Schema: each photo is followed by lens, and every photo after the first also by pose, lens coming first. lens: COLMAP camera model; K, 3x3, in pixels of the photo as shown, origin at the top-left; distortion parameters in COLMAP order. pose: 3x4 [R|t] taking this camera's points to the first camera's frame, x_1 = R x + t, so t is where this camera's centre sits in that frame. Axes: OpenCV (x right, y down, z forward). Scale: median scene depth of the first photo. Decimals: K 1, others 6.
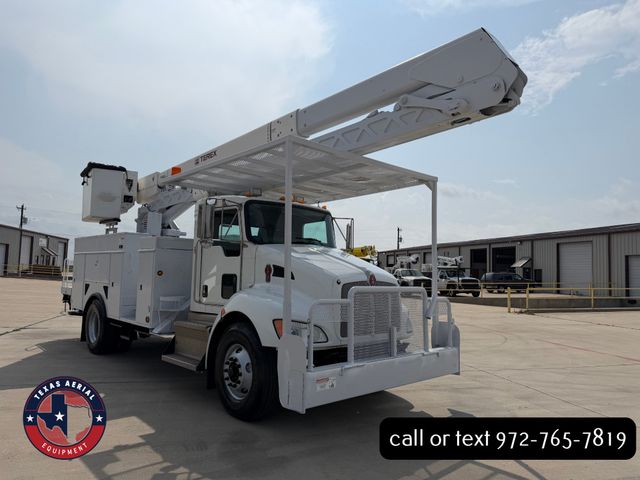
lens RADIAL K [[448.9, 0, 320.0], [0, 448.9, 240.0], [0, 0, 1]] dist [0.101513, -0.139342]
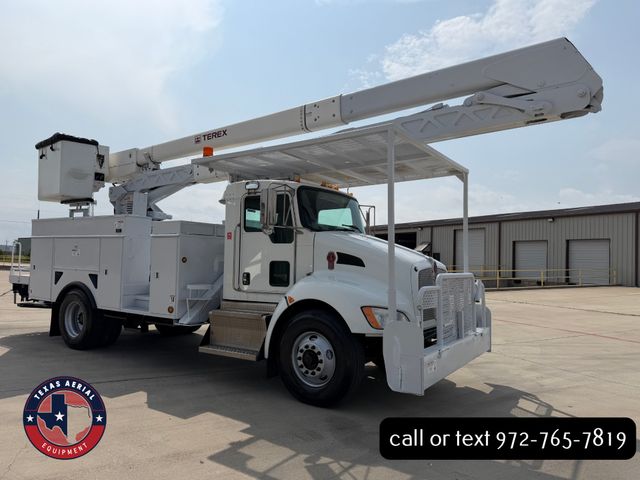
lens RADIAL K [[448.9, 0, 320.0], [0, 448.9, 240.0], [0, 0, 1]] dist [0.101513, -0.139342]
pose [[0.972592, 0.006596, 0.232425, -0.325183], [-0.014947, 0.999304, 0.034185, -0.004612], [-0.232037, -0.036722, 0.972013, 0.033425]]
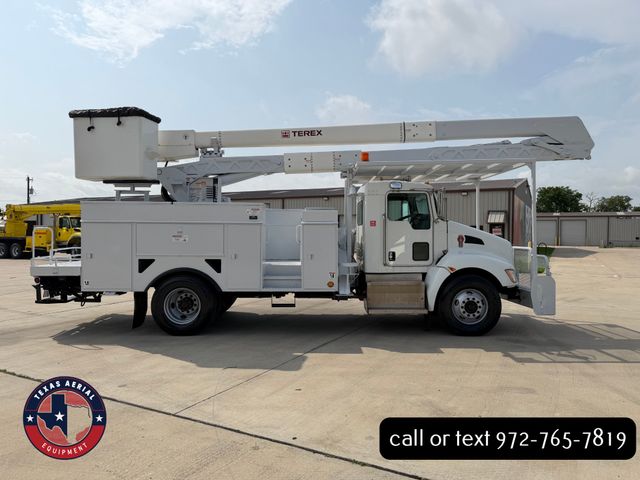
lens RADIAL K [[448.9, 0, 320.0], [0, 448.9, 240.0], [0, 0, 1]] dist [0.101513, -0.139342]
pose [[0.674416, -0.033526, 0.737590, -1.323265], [-0.039975, 0.995845, 0.081816, -0.028036], [-0.737269, -0.084663, 0.670274, 0.306012]]
